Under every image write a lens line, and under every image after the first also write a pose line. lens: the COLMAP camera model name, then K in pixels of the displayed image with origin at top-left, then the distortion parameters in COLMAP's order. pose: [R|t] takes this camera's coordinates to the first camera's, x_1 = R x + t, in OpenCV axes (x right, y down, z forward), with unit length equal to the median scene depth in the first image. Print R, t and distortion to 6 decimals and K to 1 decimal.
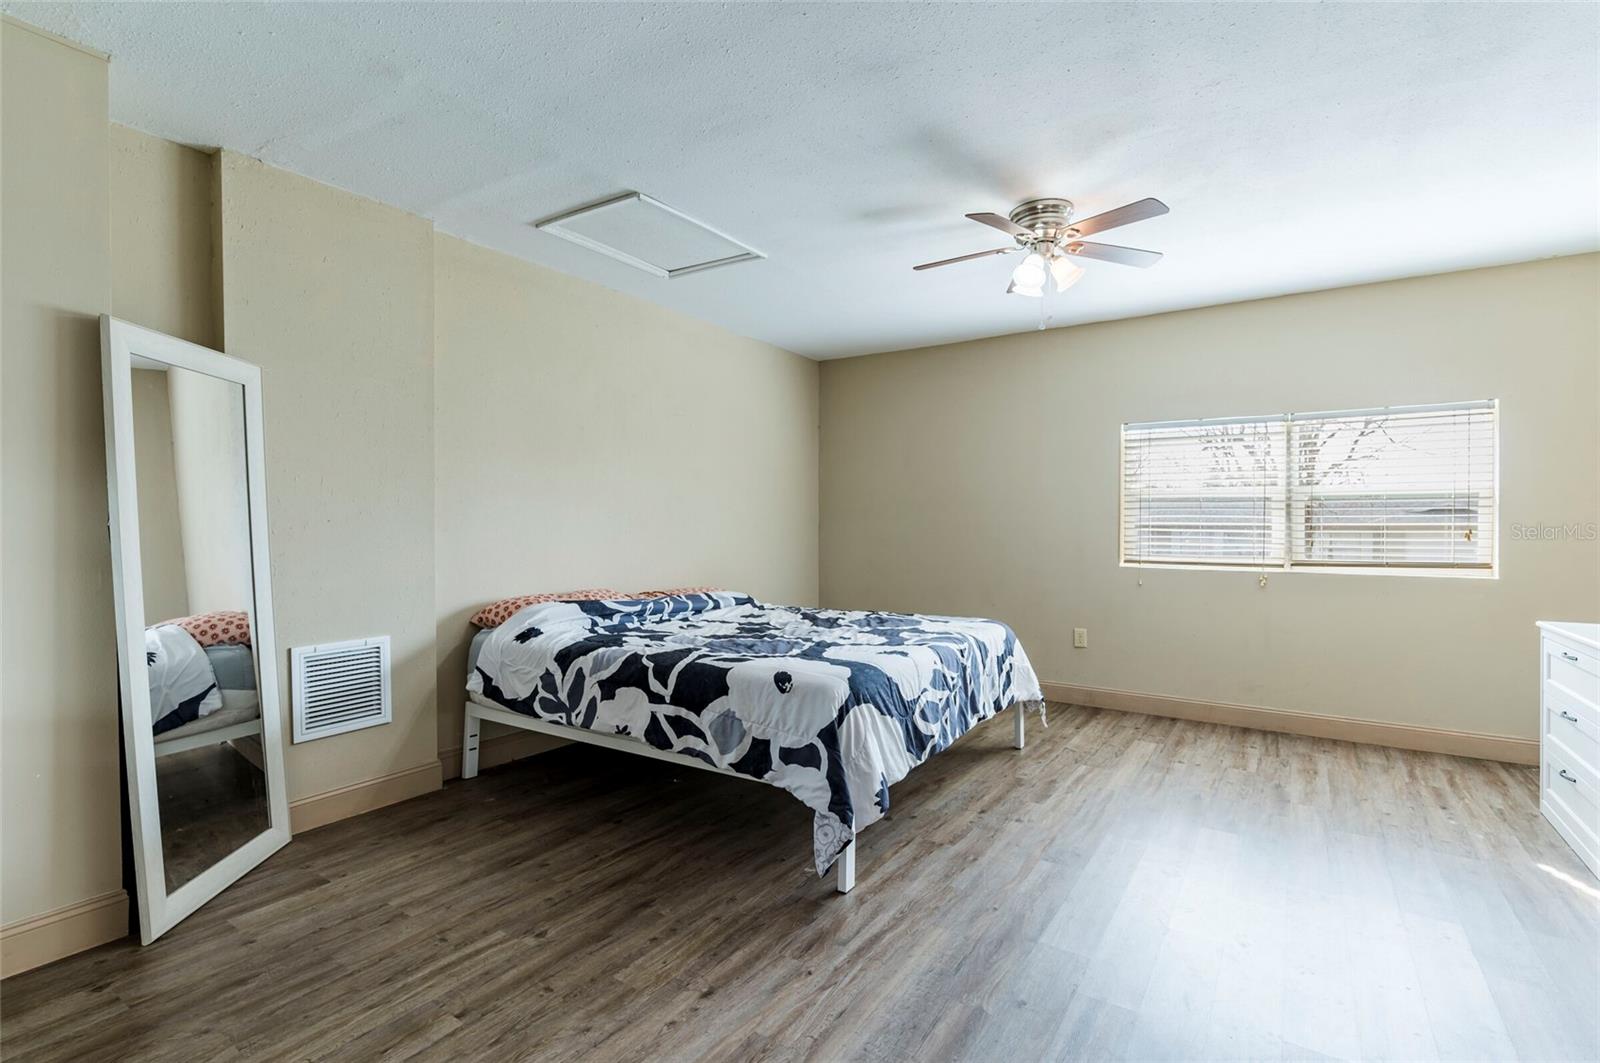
lens RADIAL K [[720.9, 0, 805.3], [0, 720.9, 530.6], [0, 0, 1]] dist [-0.000912, -0.000830]
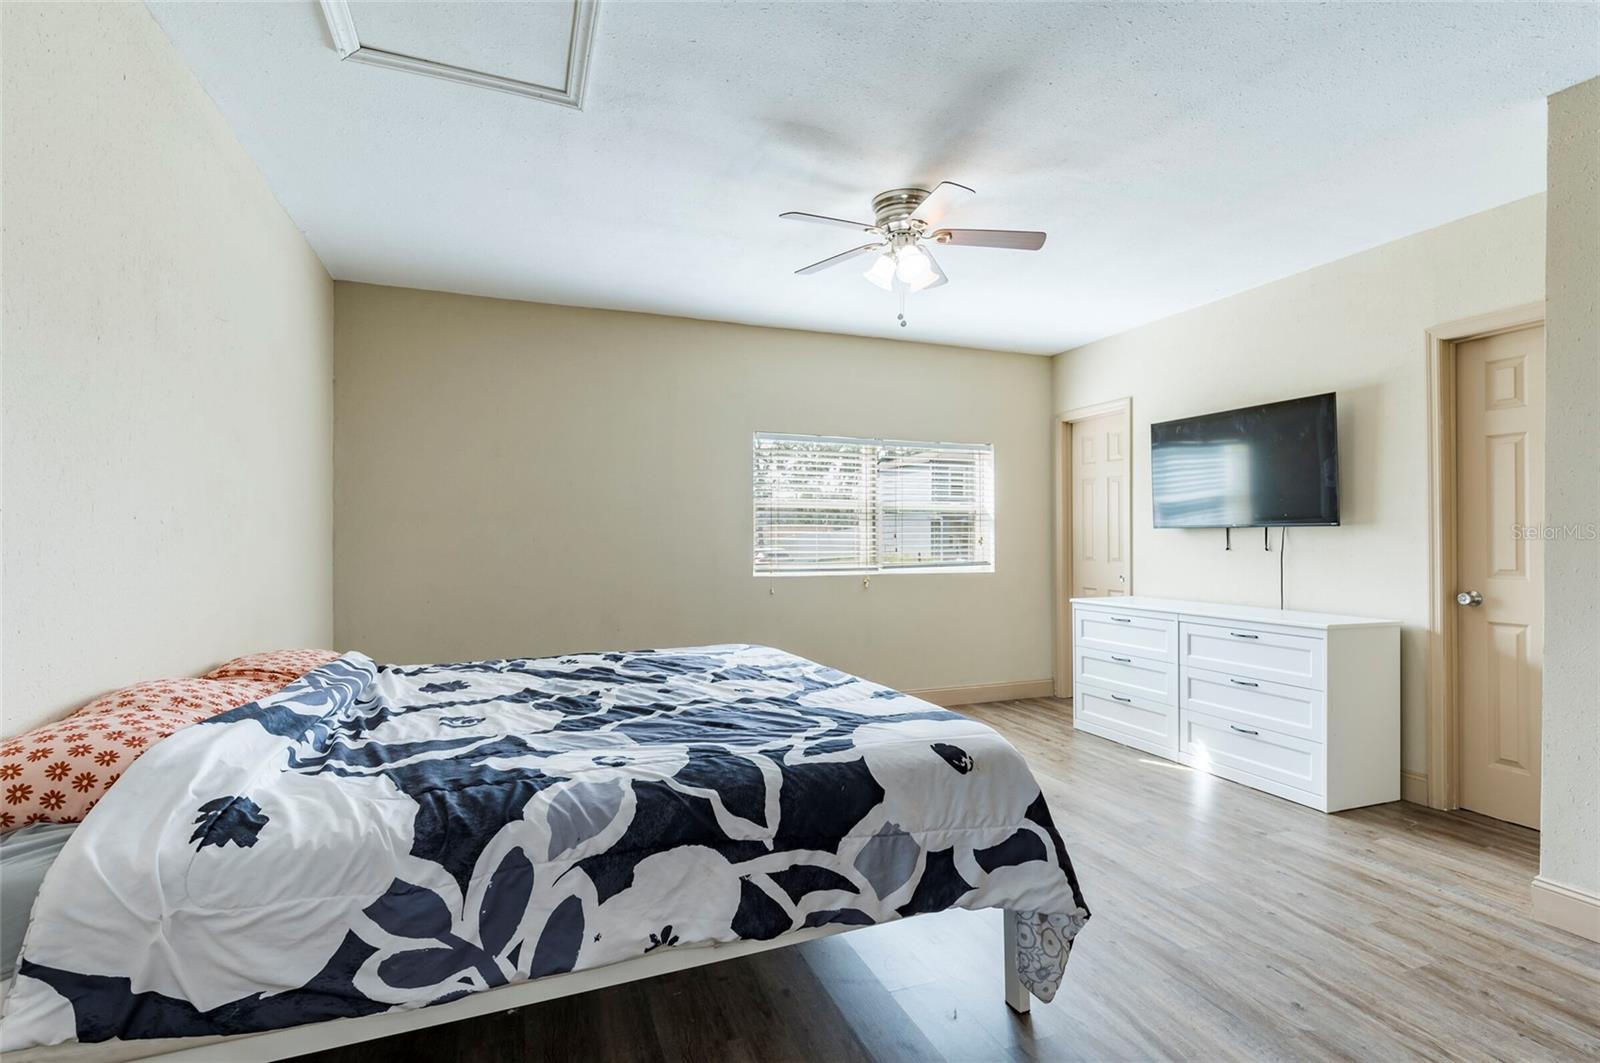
lens RADIAL K [[753.4, 0, 795.5], [0, 753.4, 532.9], [0, 0, 1]] dist [-0.003021, -0.000899]
pose [[0.585055, 0.000587, 0.810993, -0.654377], [0.007407, 0.999954, -0.006067, -0.004972], [-0.810960, 0.009557, 0.585024, 0.637306]]
